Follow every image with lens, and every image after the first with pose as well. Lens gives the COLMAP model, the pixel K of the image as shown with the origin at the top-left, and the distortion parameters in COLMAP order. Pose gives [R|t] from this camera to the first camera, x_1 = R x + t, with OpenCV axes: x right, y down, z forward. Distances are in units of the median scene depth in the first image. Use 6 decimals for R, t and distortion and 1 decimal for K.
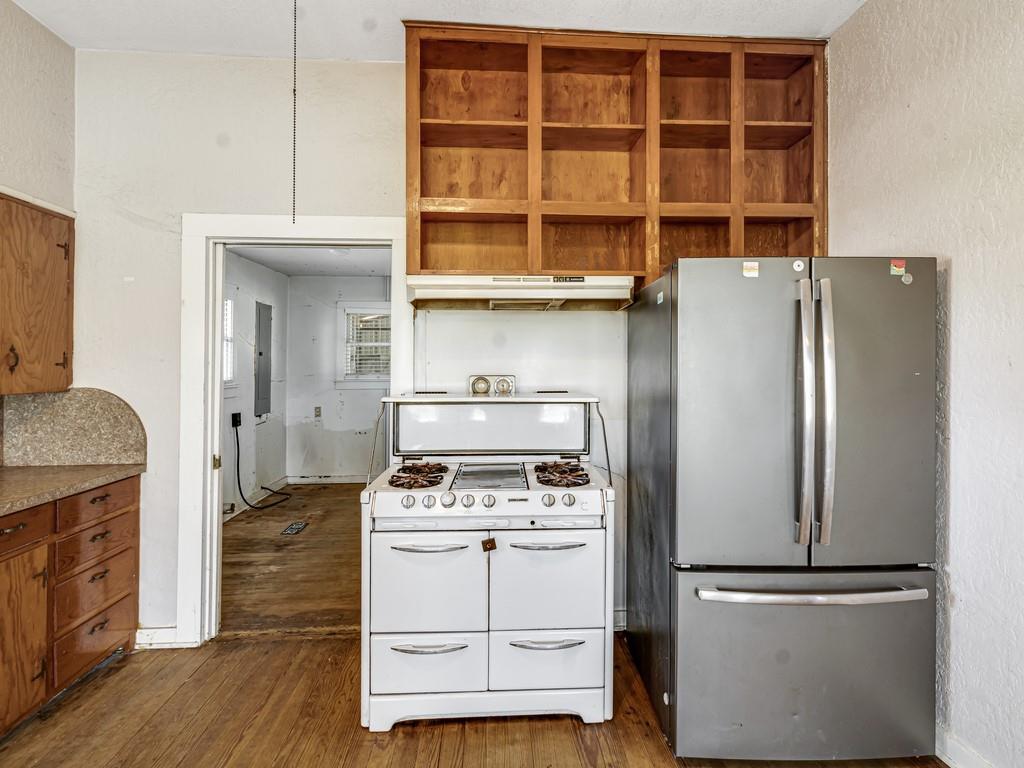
lens RADIAL K [[534.4, 0, 519.6], [0, 534.4, 359.6], [0, 0, 1]] dist [0.001297, 0.000547]
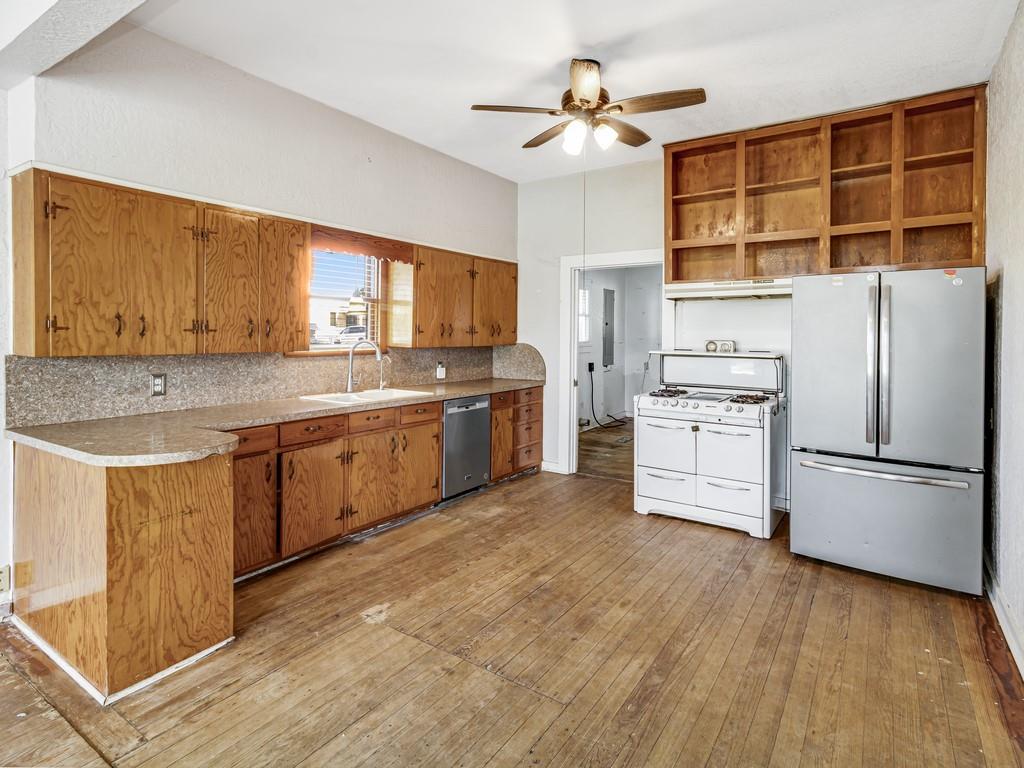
lens RADIAL K [[542.9, 0, 511.5], [0, 542.9, 332.8], [0, 0, 1]] dist [0.000133, 0.000424]
pose [[0.790615, 0.007605, -0.612266, 0.477242], [0.002587, 0.999872, 0.015760, -0.022473], [0.612308, -0.014044, 0.790495, -0.732386]]
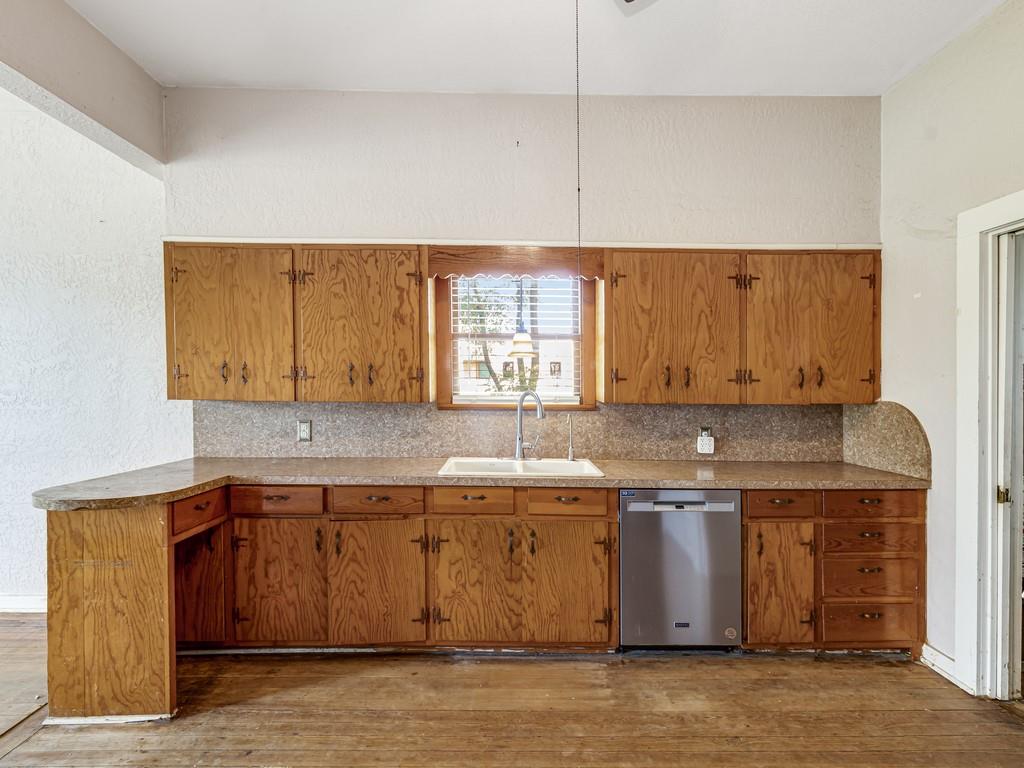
lens RADIAL K [[541.7, 0, 515.4], [0, 541.7, 390.4], [0, 0, 1]] dist [0.000977, 0.000431]
pose [[-0.043435, 0.011874, -0.998986, 0.338234], [0.011294, 0.999871, 0.011394, 0.008786], [0.998992, -0.010787, -0.043564, 0.287653]]
